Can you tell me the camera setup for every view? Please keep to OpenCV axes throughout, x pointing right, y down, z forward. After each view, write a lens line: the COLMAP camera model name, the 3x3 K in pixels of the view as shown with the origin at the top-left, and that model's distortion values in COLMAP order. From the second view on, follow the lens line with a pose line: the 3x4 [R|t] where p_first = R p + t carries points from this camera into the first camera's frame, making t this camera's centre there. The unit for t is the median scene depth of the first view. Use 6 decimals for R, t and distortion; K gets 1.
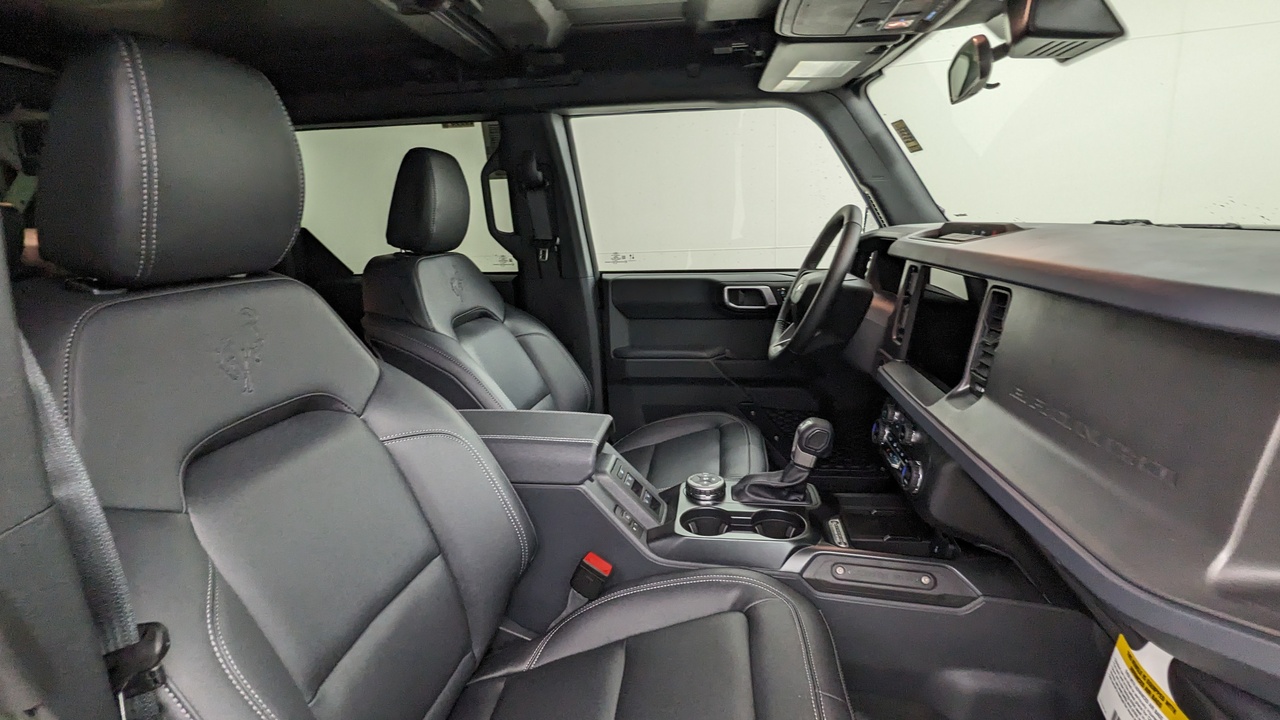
lens RADIAL K [[620.5, 0, 639.0], [0, 620.5, 363.4], [0, 0, 1]] dist [-0.000563, 0.000619]
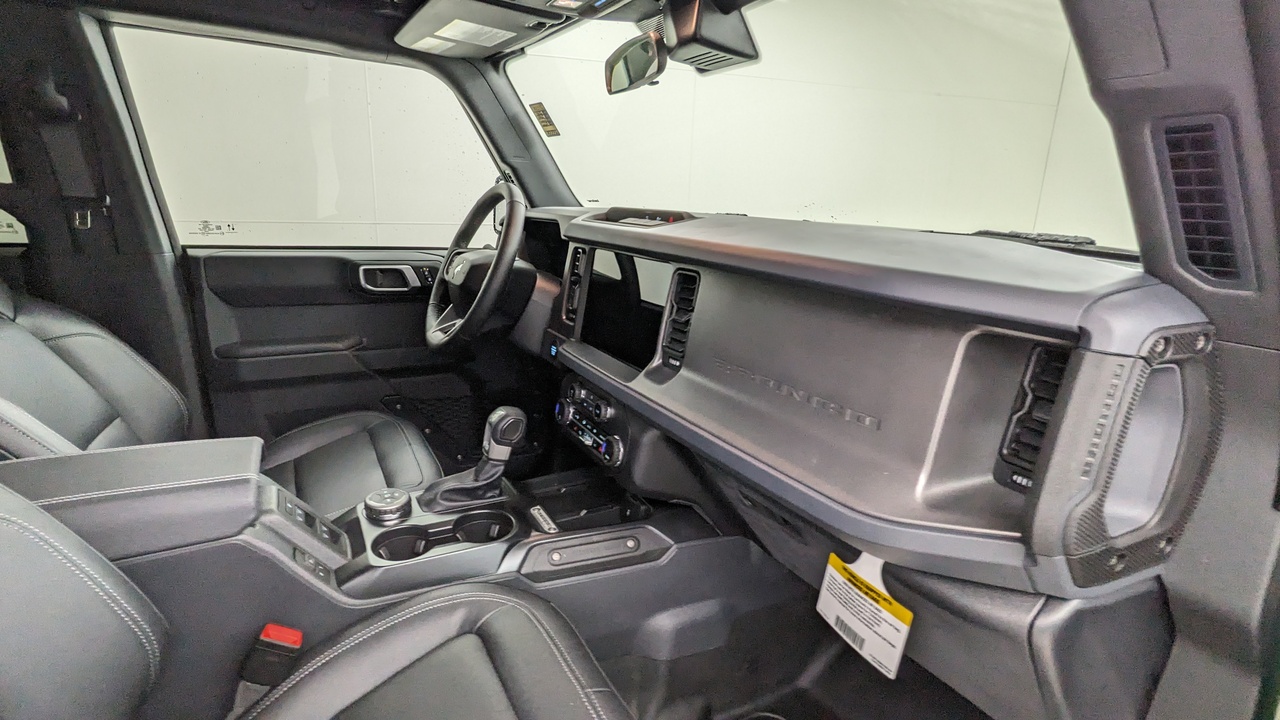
lens RADIAL K [[620.5, 0, 639.0], [0, 620.5, 363.4], [0, 0, 1]] dist [-0.000563, 0.000619]
pose [[0.805969, -0.087356, 0.585477, -0.104635], [0.067897, 0.996166, 0.055165, -0.016039], [-0.588052, -0.004709, 0.808810, 0.106877]]
